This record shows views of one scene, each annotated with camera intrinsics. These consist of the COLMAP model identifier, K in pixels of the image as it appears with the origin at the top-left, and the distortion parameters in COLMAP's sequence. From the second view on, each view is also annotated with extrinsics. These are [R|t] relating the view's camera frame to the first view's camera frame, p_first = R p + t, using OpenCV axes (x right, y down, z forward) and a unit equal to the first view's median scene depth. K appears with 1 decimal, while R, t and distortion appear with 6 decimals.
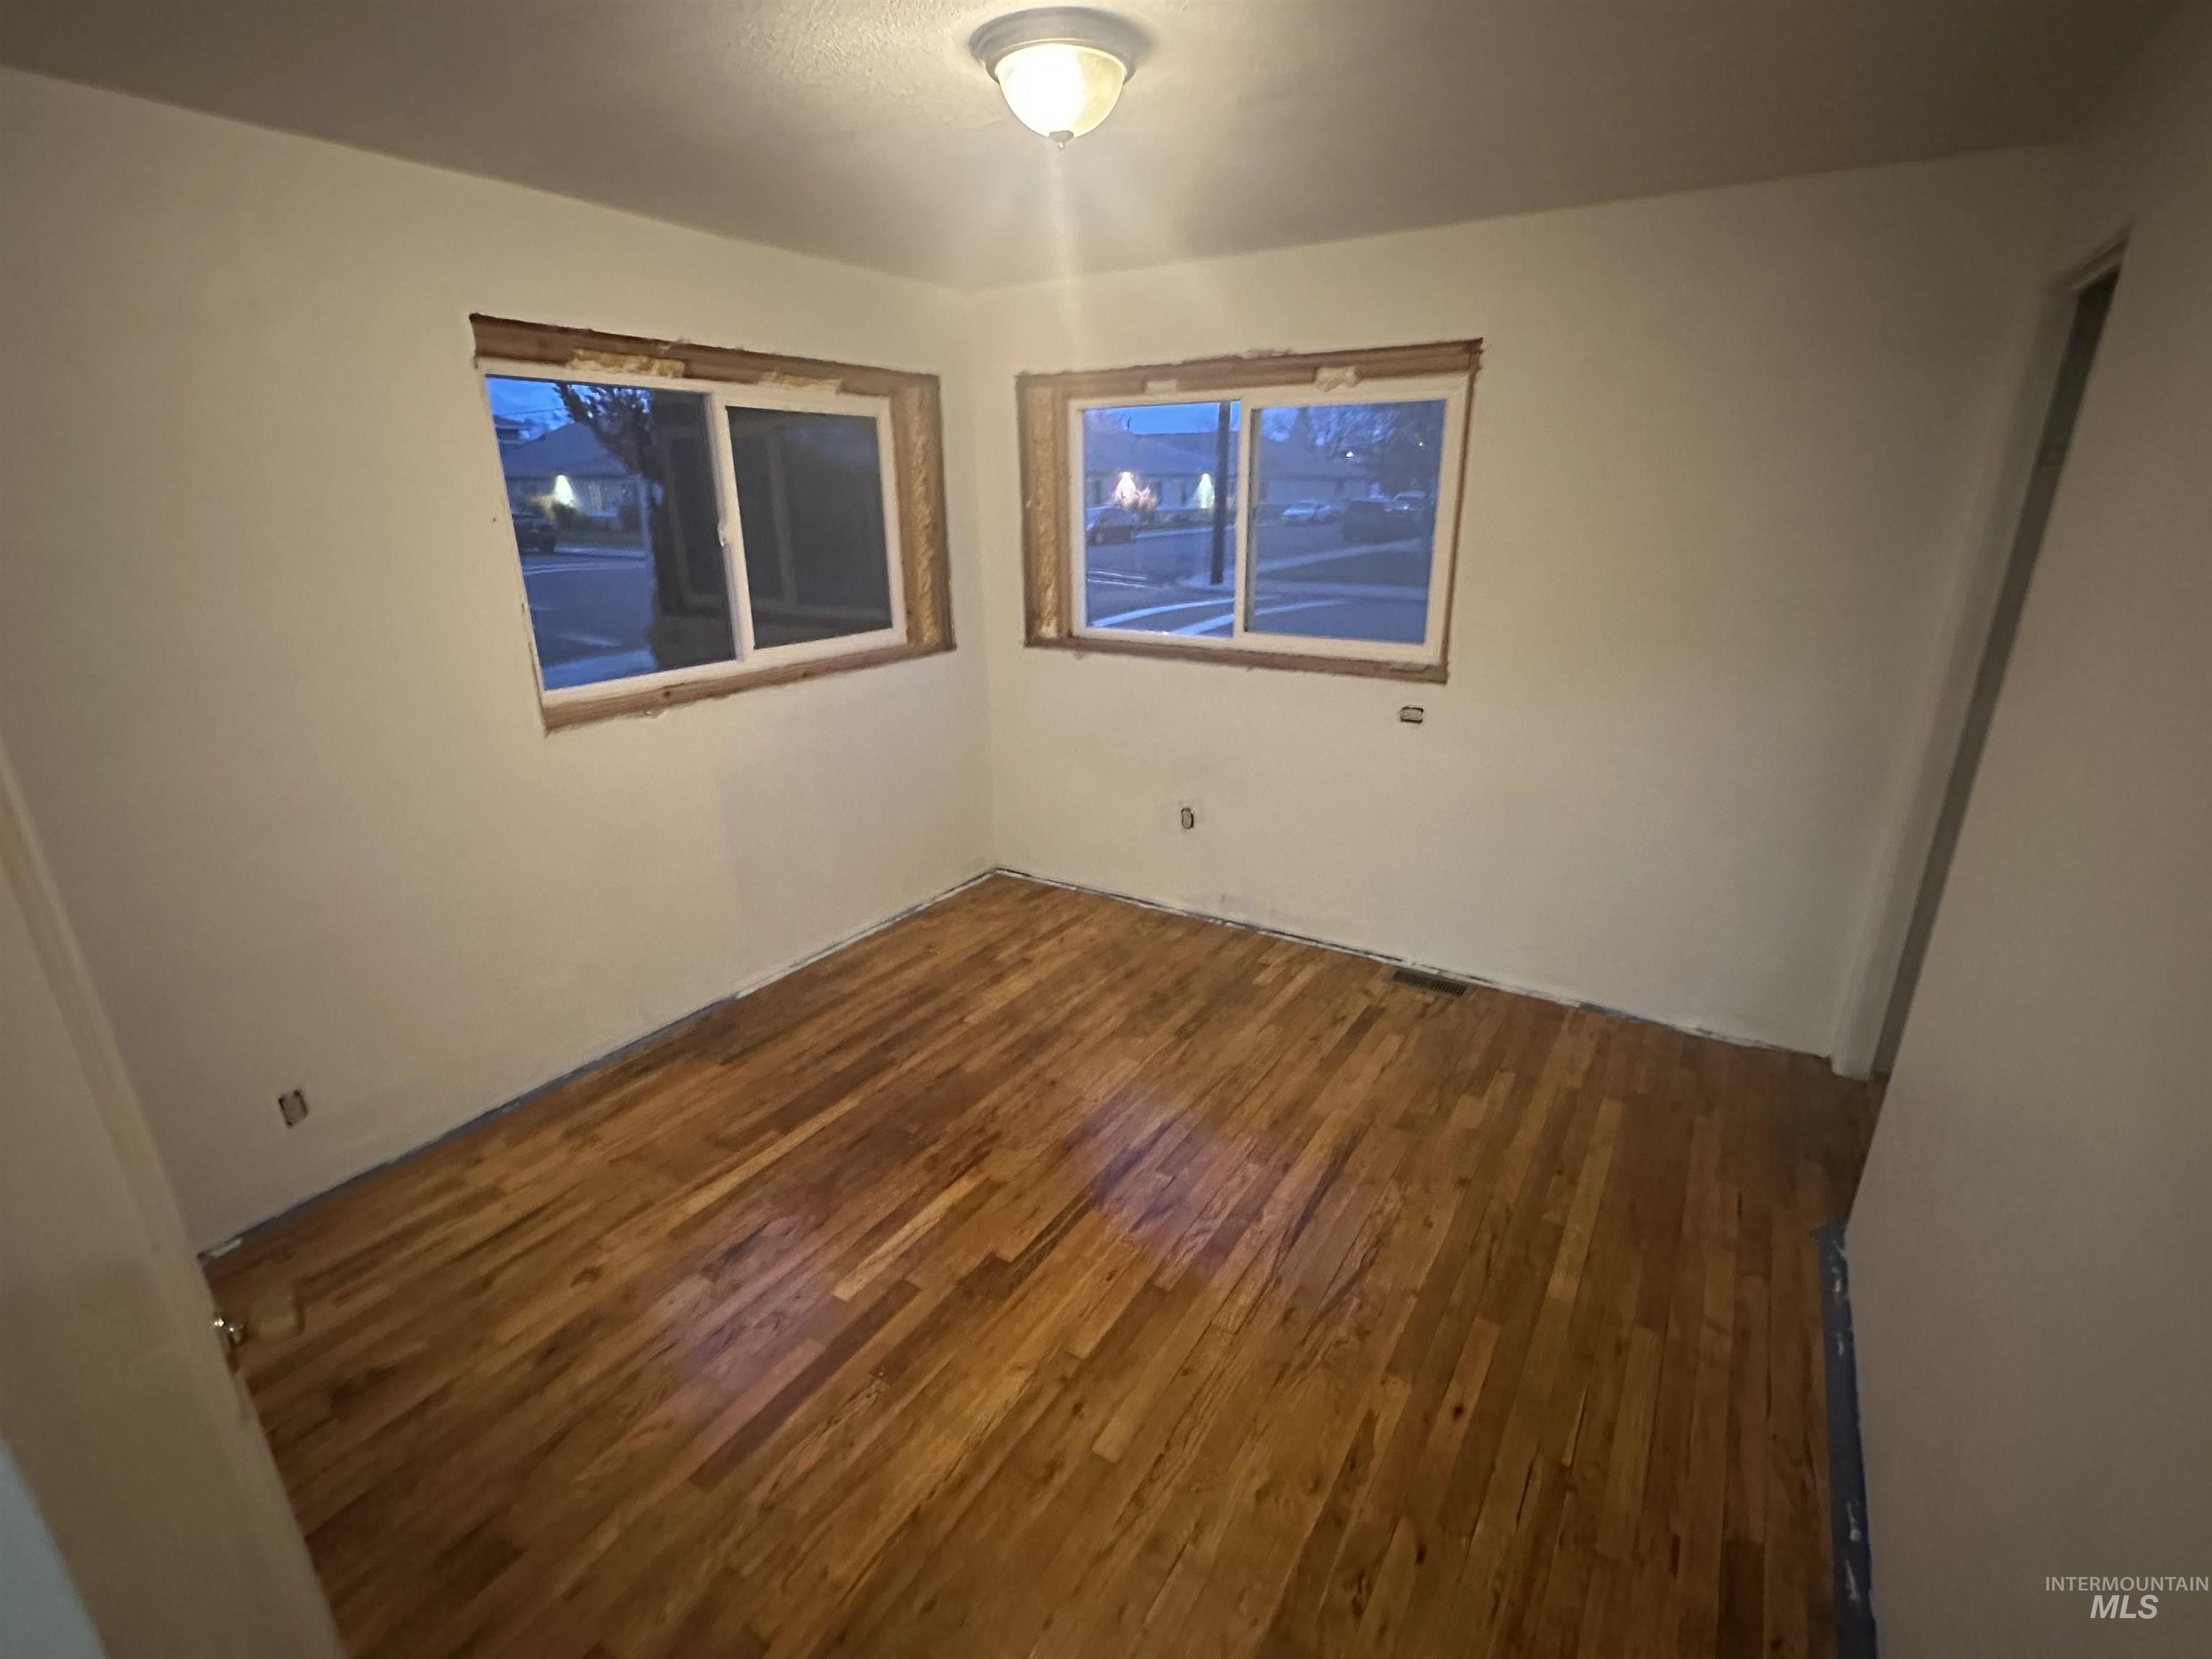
lens RADIAL K [[1018.3, 0, 1105.2], [0, 1018.3, 823.6], [0, 0, 1]] dist [-0.003083, 0.001111]
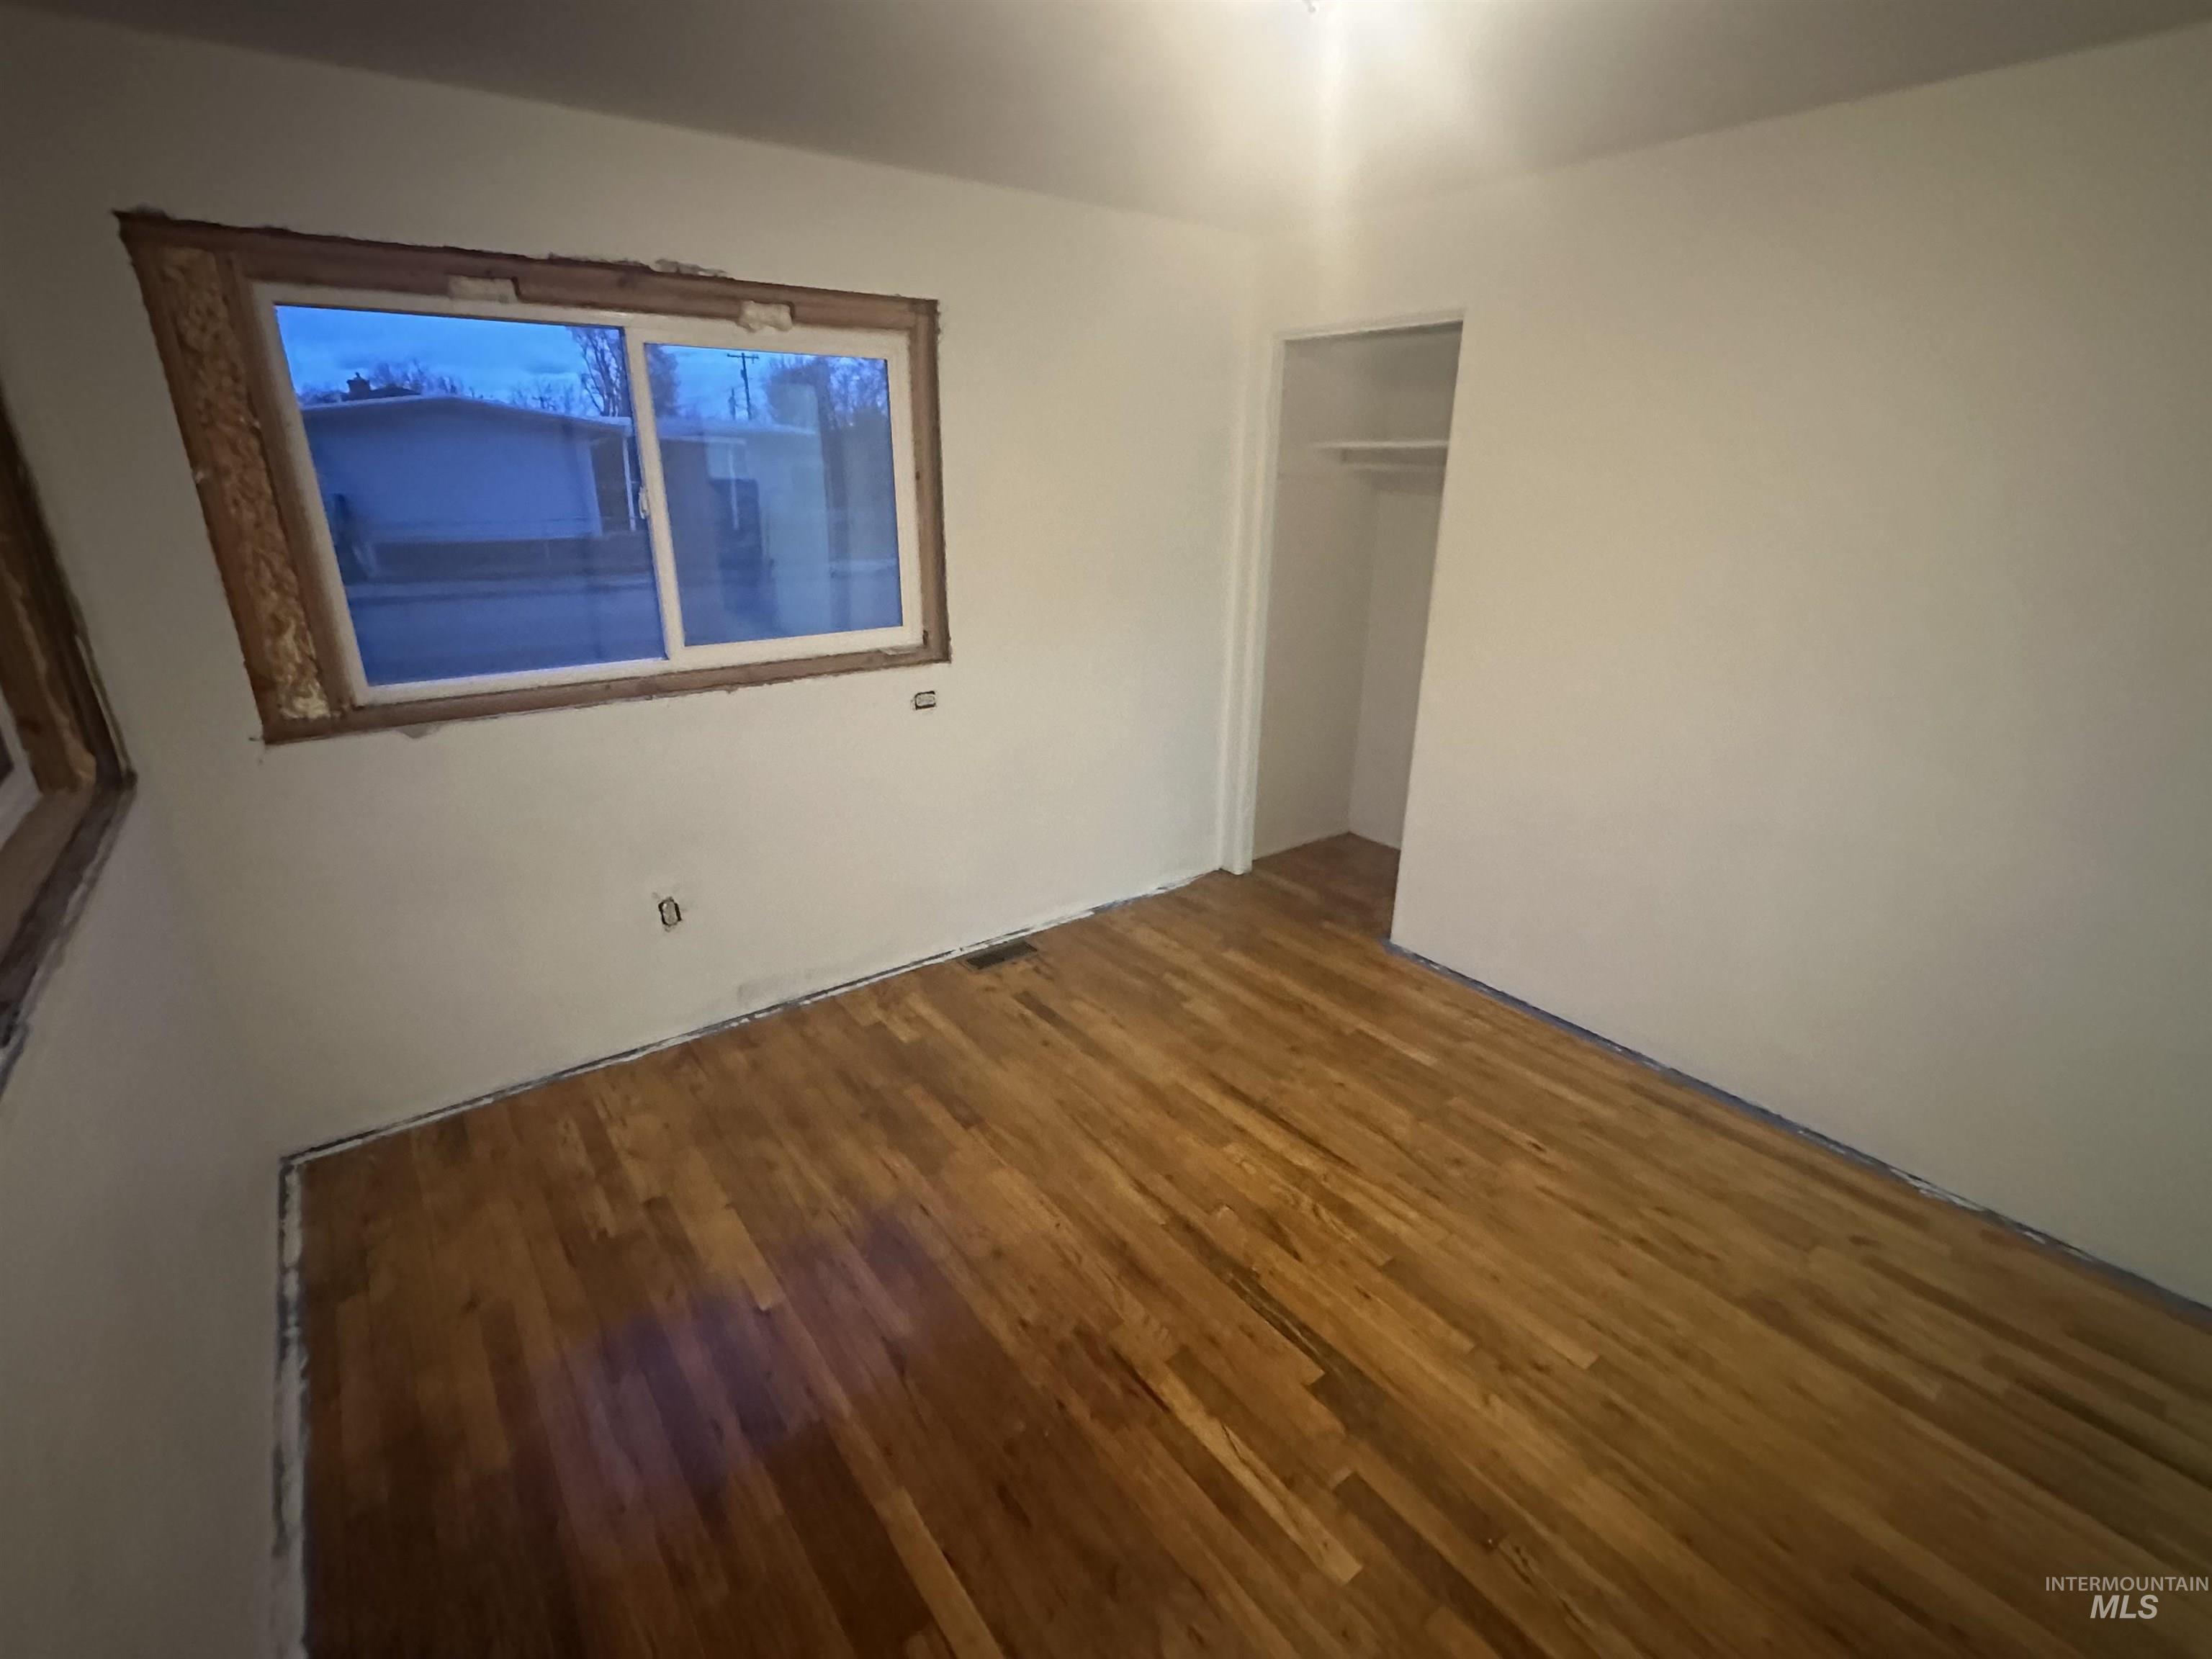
lens RADIAL K [[1018.3, 0, 1105.2], [0, 1018.3, 823.6], [0, 0, 1]] dist [-0.003083, 0.001111]
pose [[0.345536, -0.308742, 0.886162, -0.576714], [0.282357, 0.934773, 0.215581, -0.177044], [-0.894919, 0.175723, 0.410173, 0.550662]]
